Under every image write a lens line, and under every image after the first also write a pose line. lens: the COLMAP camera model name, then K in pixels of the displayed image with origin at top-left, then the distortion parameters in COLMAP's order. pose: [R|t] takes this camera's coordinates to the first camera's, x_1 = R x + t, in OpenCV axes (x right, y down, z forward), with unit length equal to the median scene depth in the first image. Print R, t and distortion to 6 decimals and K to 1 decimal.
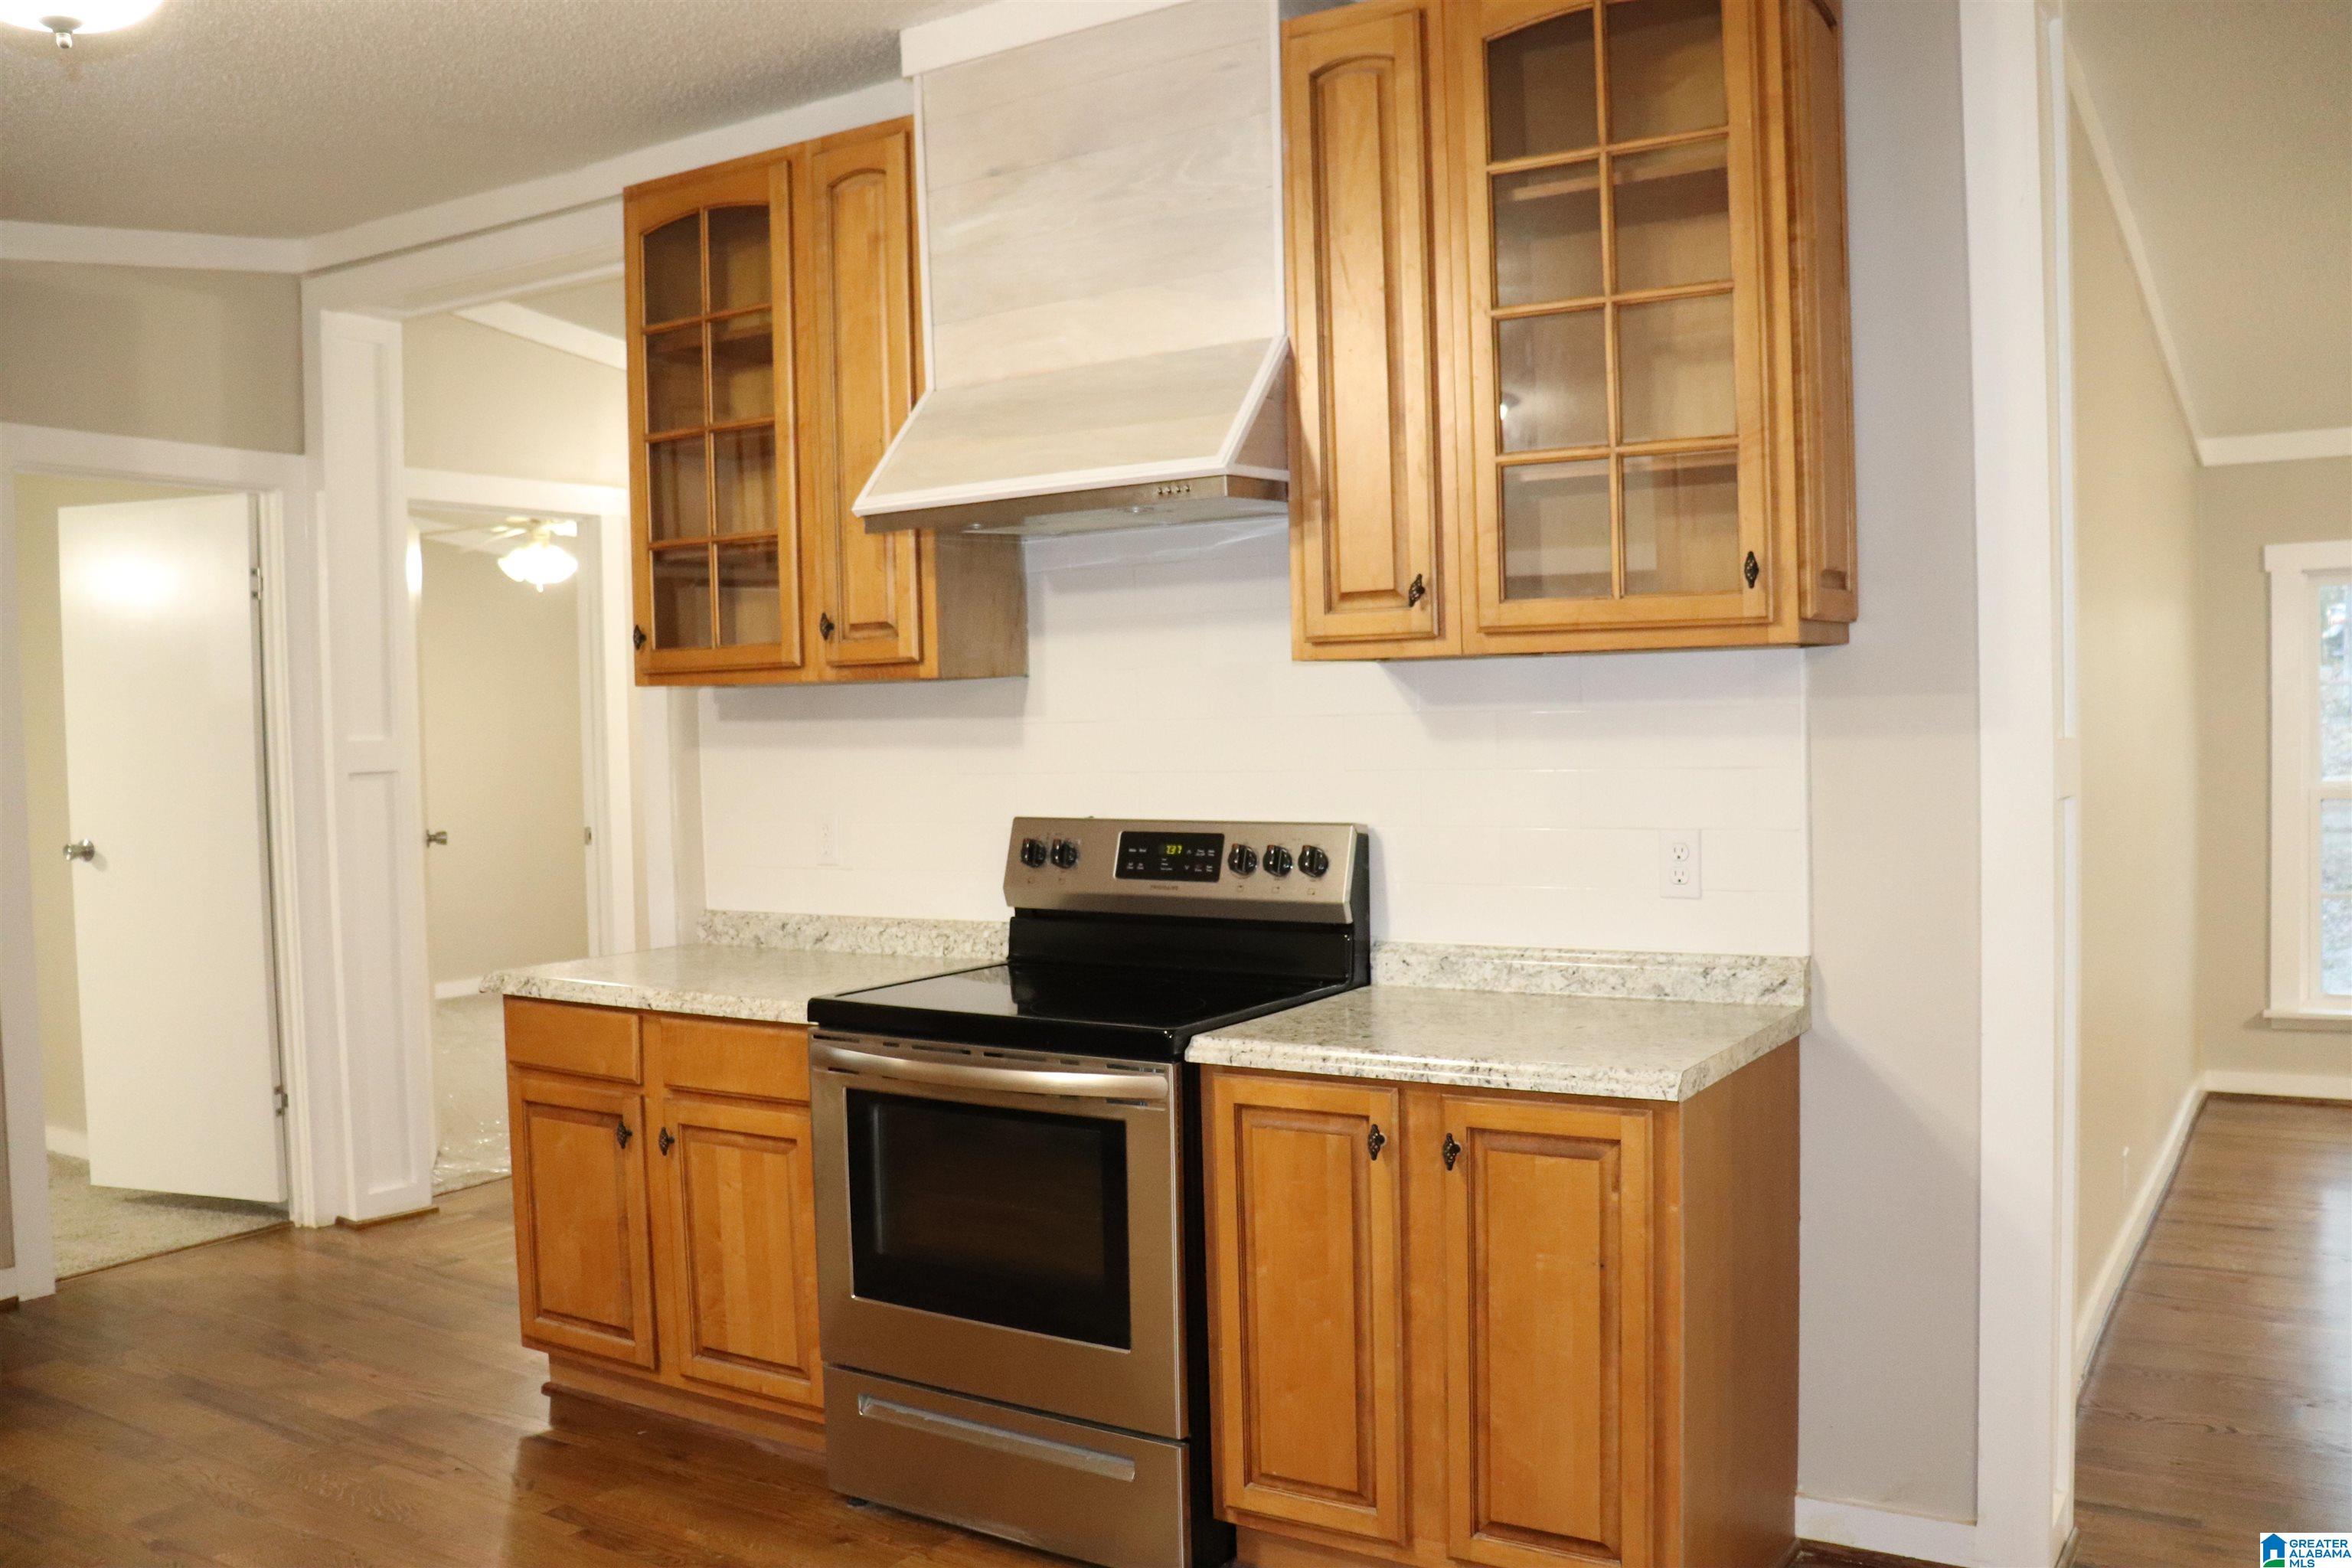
lens RADIAL K [[1930.8, 0, 1182.5], [0, 1930.8, 784.4], [0, 0, 1]] dist [-0.180551, 0.164305]
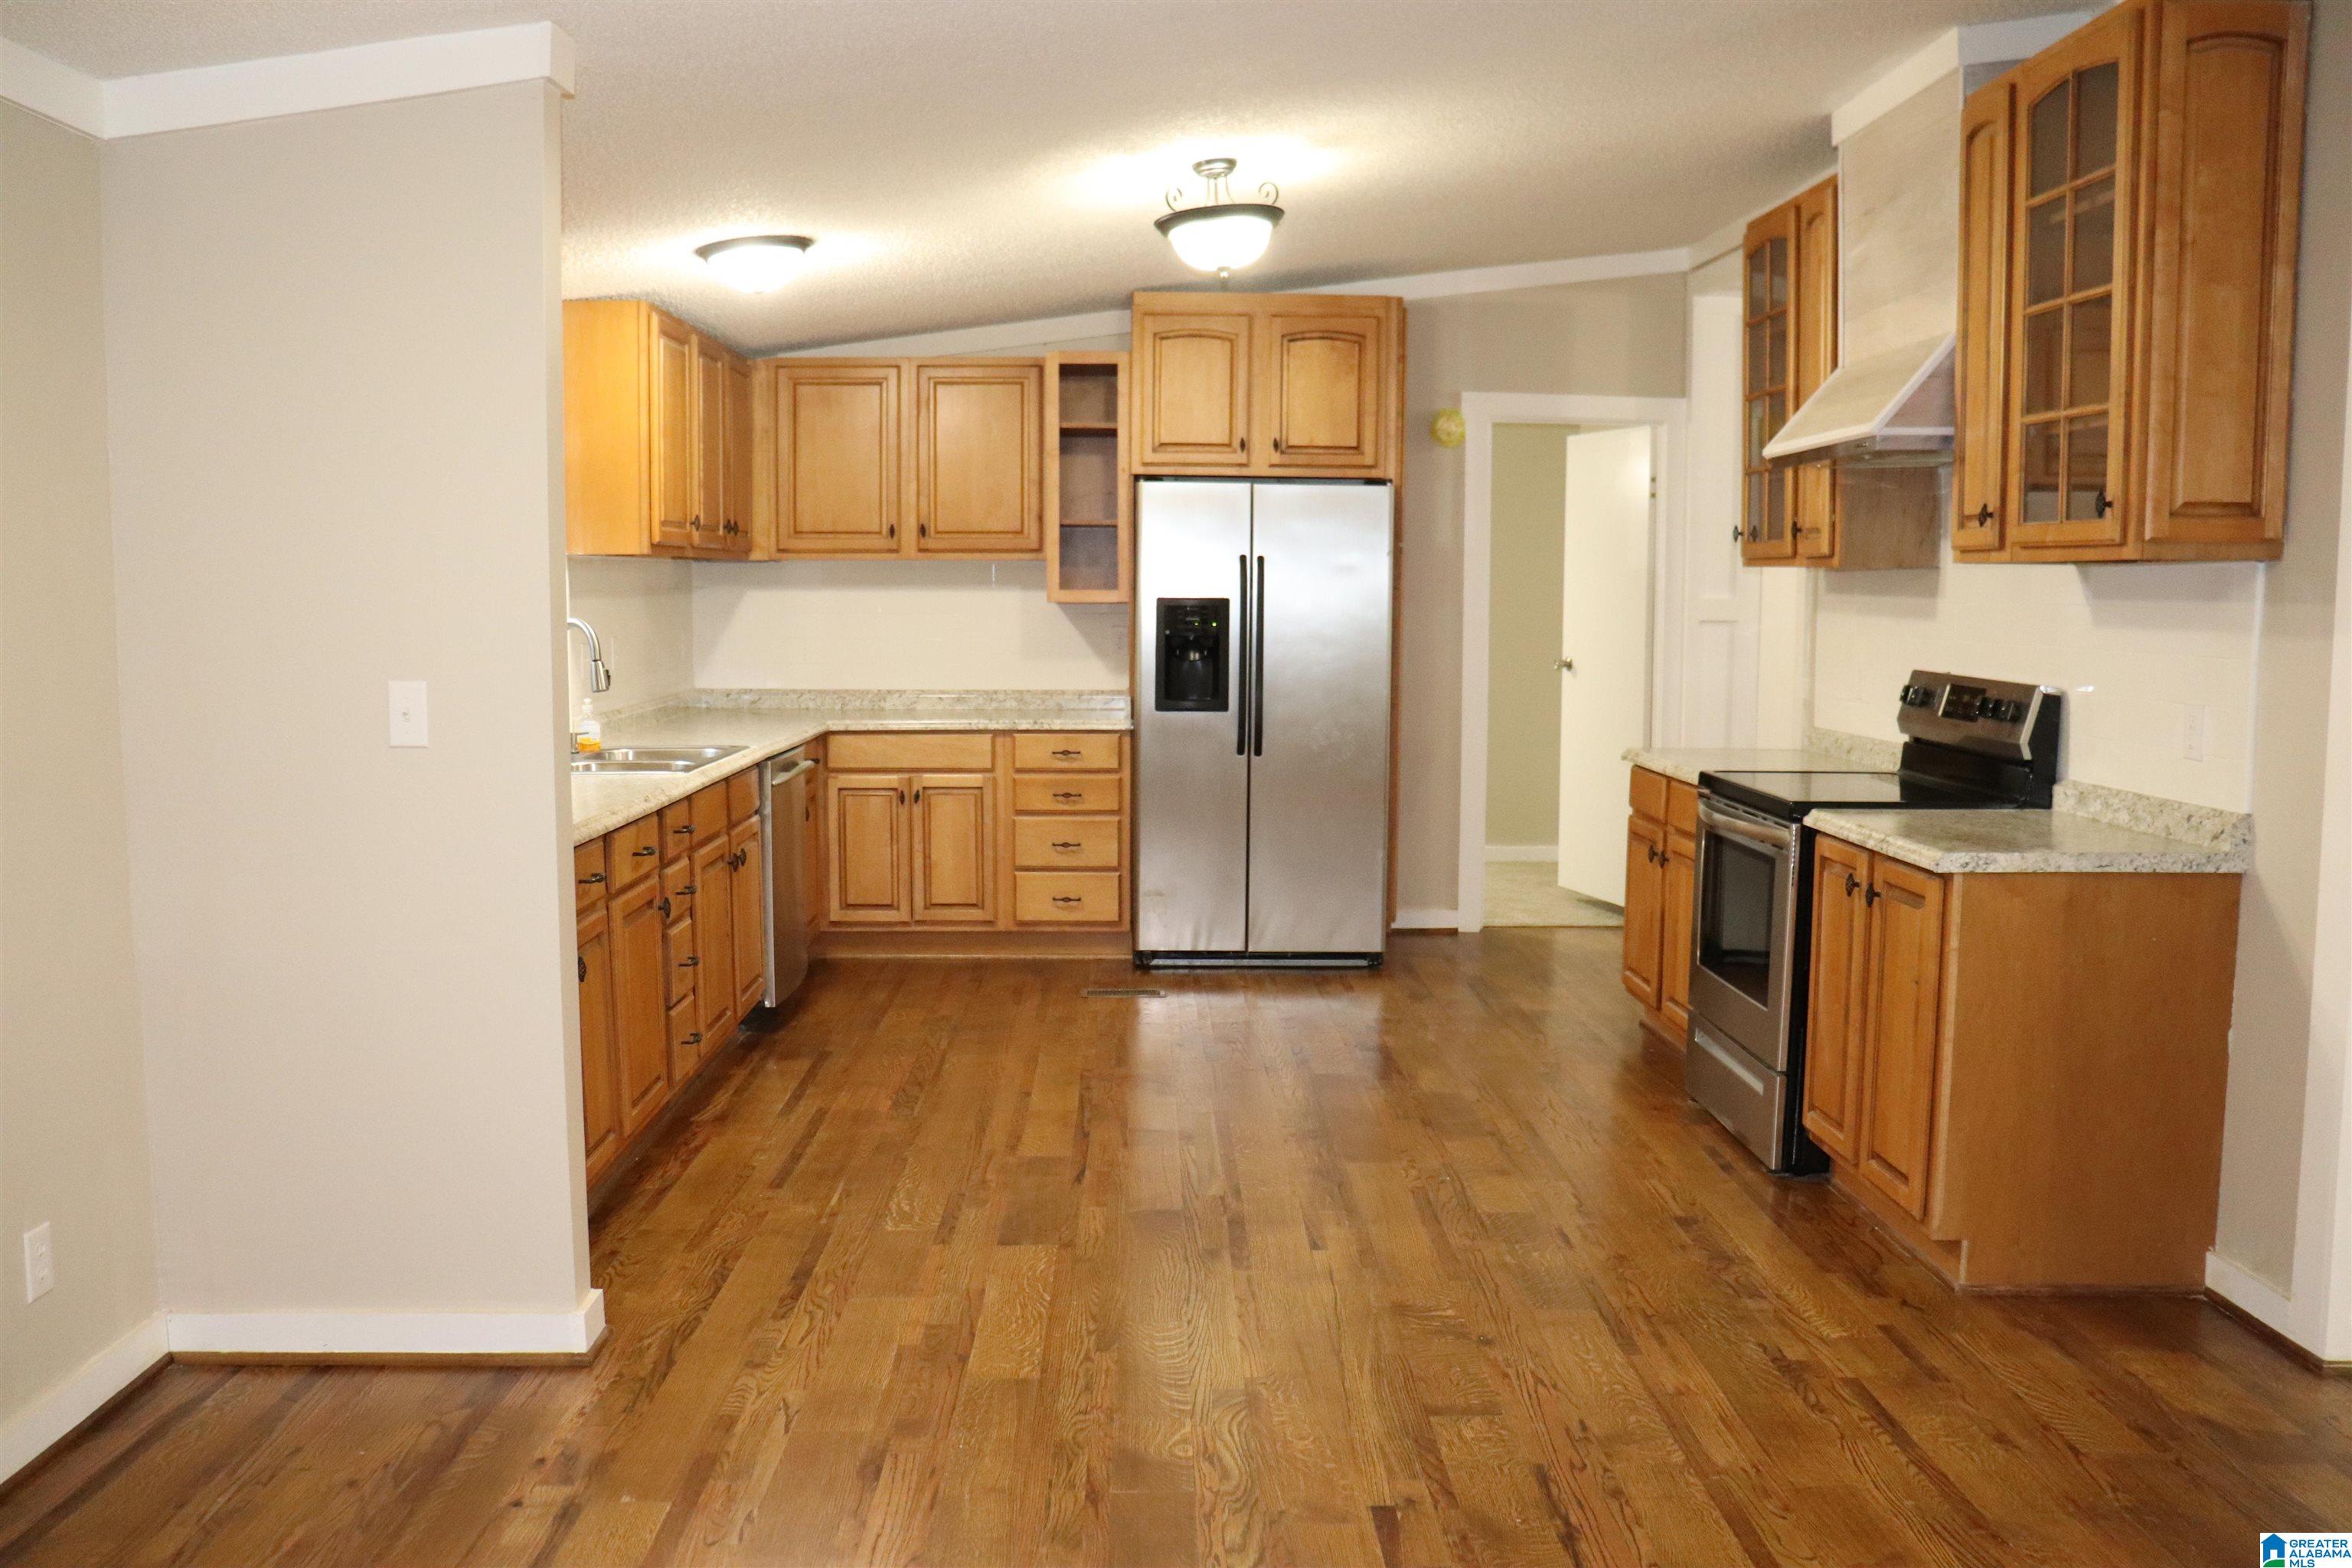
lens RADIAL K [[1924.9, 0, 1194.4], [0, 1924.9, 787.7], [0, 0, 1]] dist [-0.184070, 0.165152]
pose [[0.562575, 0.113924, -0.818859, 0.821021], [-0.051935, 0.993374, 0.102523, -0.011771], [0.825113, -0.015149, 0.564764, -0.213510]]
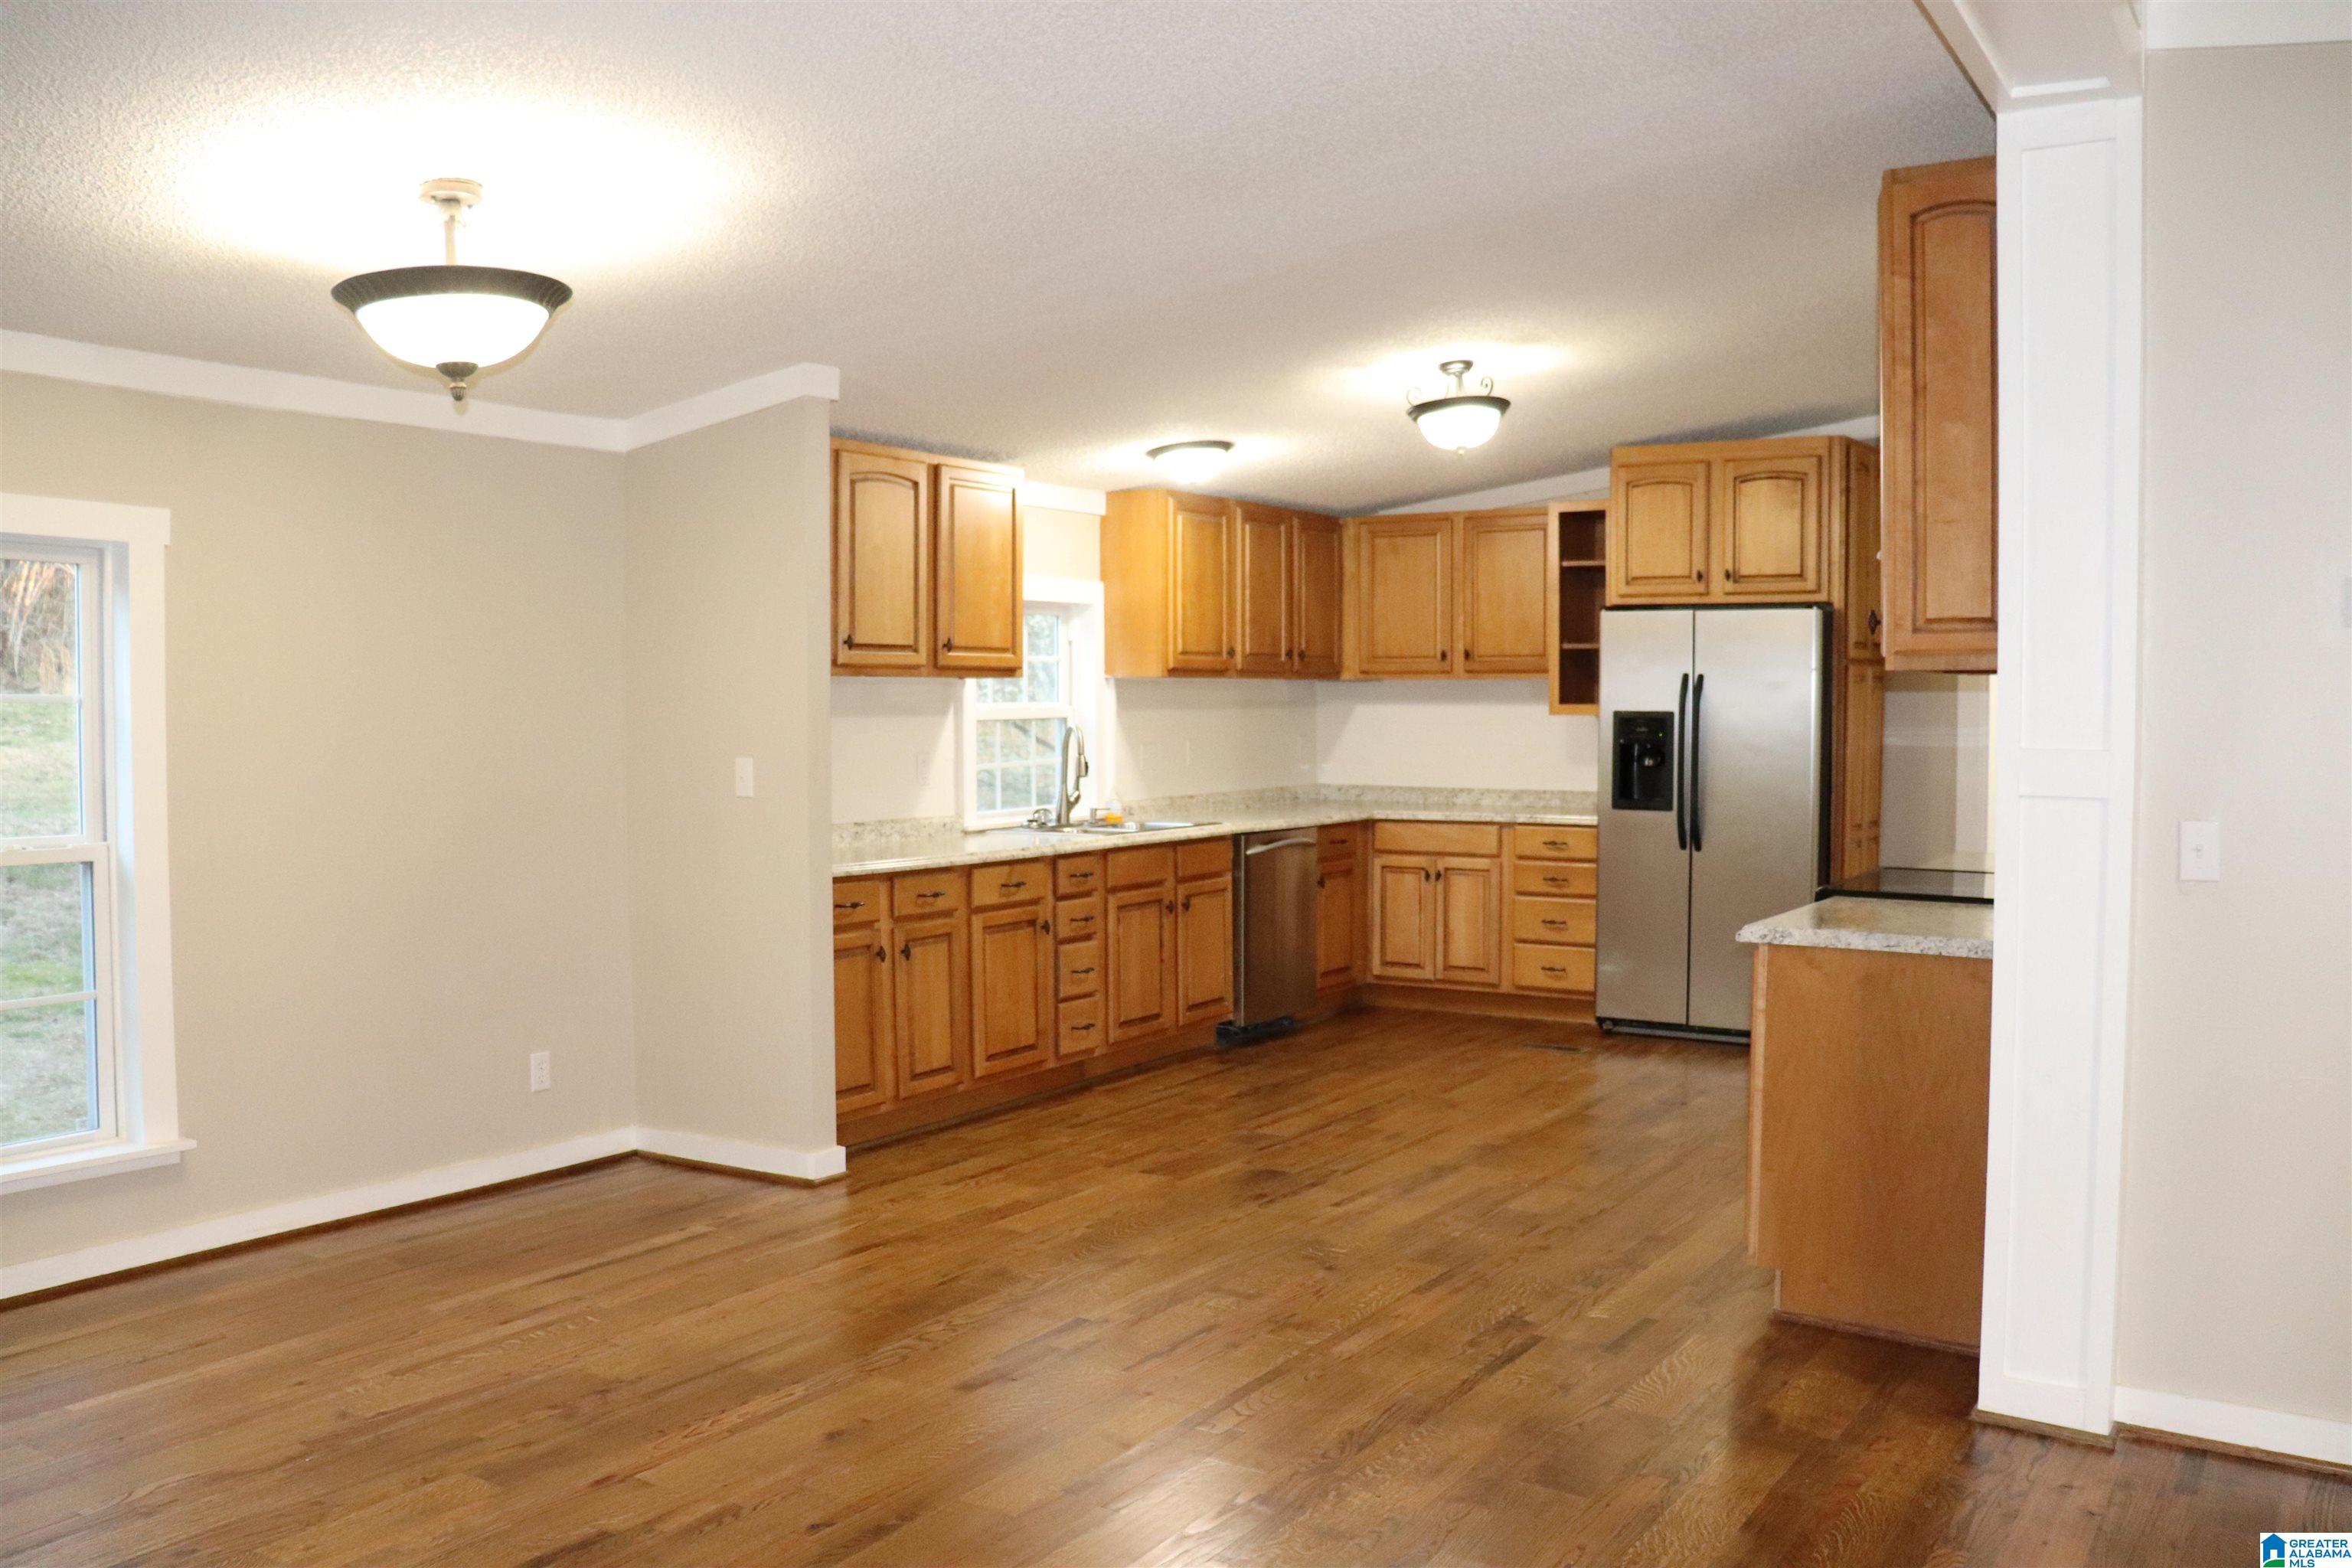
lens RADIAL K [[1930.8, 0, 1182.5], [0, 1930.8, 784.4], [0, 0, 1]] dist [-0.180551, 0.164305]
pose [[-0.001220, 0.070048, -0.997543, 1.437018], [-0.037963, 0.996821, 0.070044, -0.054491], [0.999278, 0.037955, 0.001443, 0.358478]]
